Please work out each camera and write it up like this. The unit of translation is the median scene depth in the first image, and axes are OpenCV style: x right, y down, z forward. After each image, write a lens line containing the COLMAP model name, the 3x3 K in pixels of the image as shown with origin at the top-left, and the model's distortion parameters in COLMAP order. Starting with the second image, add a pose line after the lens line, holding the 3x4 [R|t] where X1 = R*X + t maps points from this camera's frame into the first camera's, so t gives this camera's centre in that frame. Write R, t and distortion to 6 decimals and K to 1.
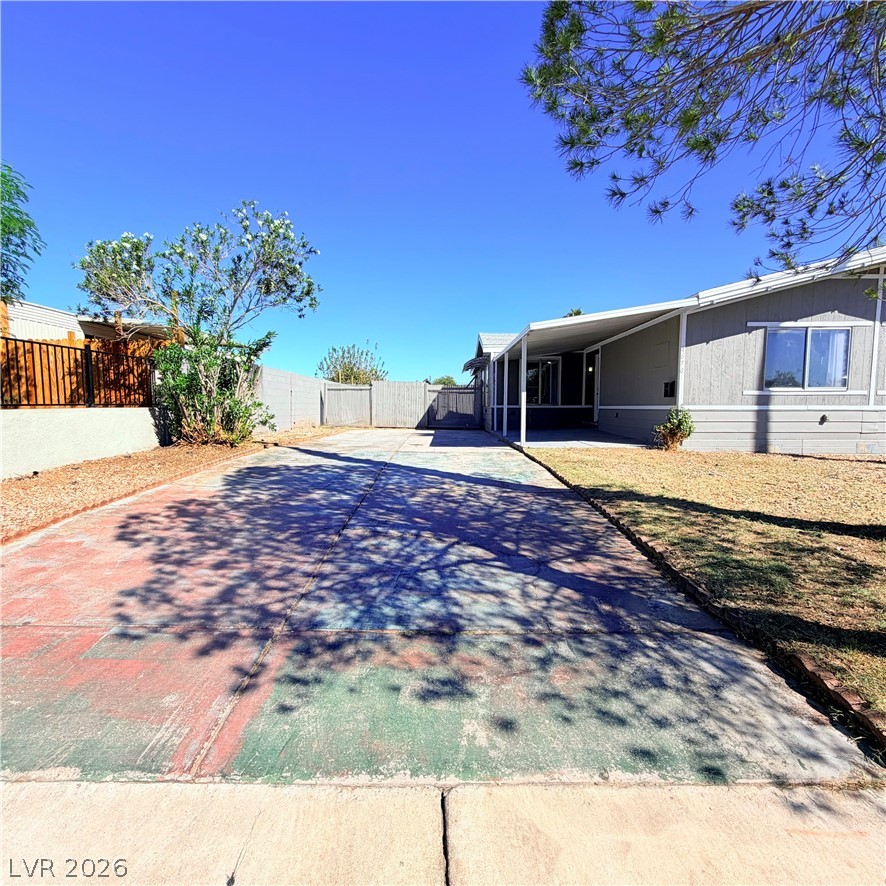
lens RADIAL K [[468.4, 0, 439.0], [0, 468.4, 444.8], [0, 0, 1]] dist [0.001719, -0.002267]
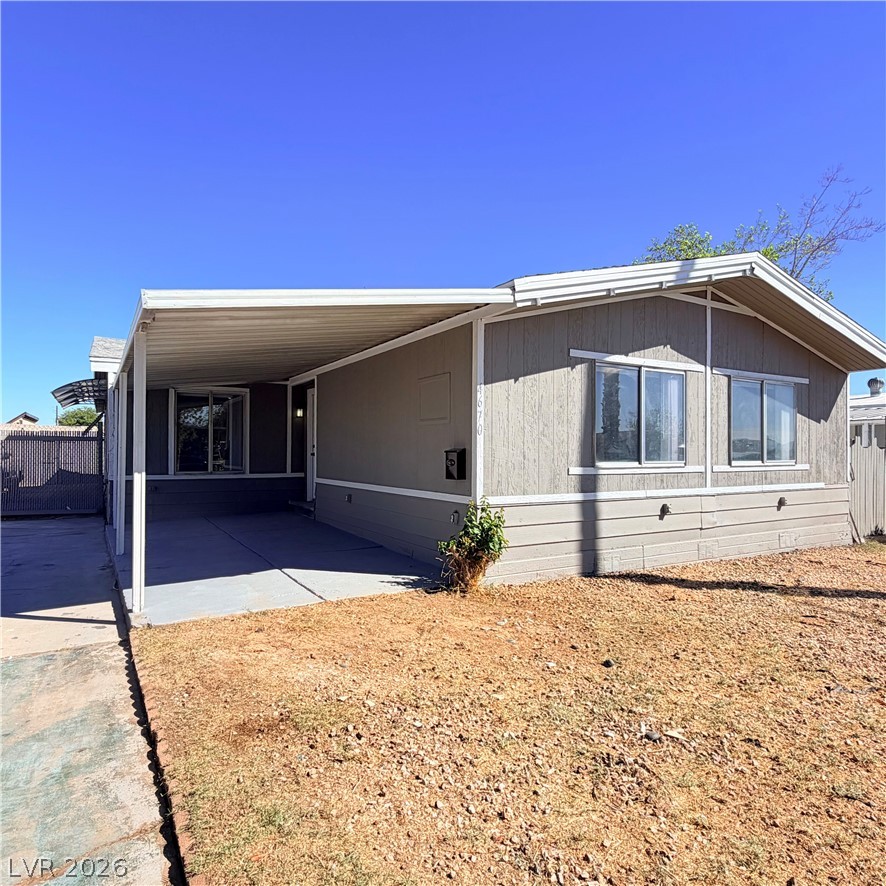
lens RADIAL K [[579.3, 0, 434.9], [0, 579.3, 442.2], [0, 0, 1]] dist [-0.019015, 0.040864]
pose [[0.852159, 0.013052, 0.523121, 0.144440], [0.037923, 0.995520, -0.086614, -0.091842], [-0.521908, 0.093647, 0.847846, 0.489869]]
